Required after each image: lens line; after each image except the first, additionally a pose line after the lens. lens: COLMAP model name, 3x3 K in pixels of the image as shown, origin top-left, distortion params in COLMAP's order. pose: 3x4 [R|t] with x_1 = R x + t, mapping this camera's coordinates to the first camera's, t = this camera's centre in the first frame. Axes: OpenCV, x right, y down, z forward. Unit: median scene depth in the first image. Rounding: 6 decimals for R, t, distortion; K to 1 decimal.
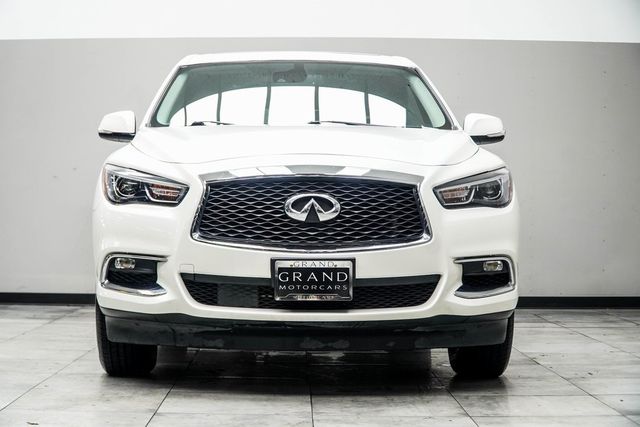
lens RADIAL K [[1281.5, 0, 319.5], [0, 1281.5, 213.2], [0, 0, 1]] dist [-0.037069, 0.000000]
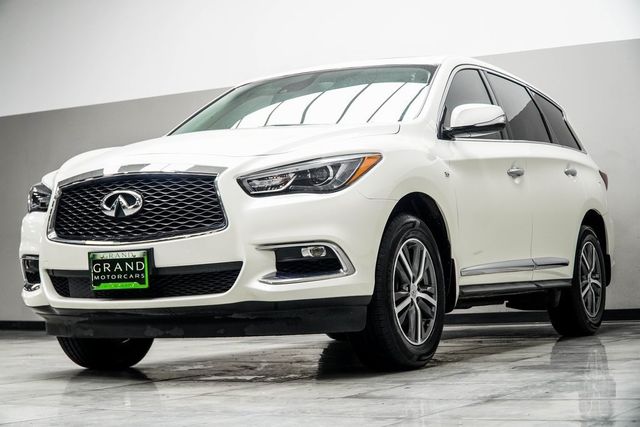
lens RADIAL K [[1281.5, 0, 292.6], [0, 1281.5, 242.2], [0, 0, 1]] dist [-0.037069, 0.000000]
pose [[0.853349, -0.050829, -0.518856, 0.665195], [0.043967, 0.998707, -0.025524, 0.060952], [0.519482, -0.001032, 0.854481, 0.144660]]
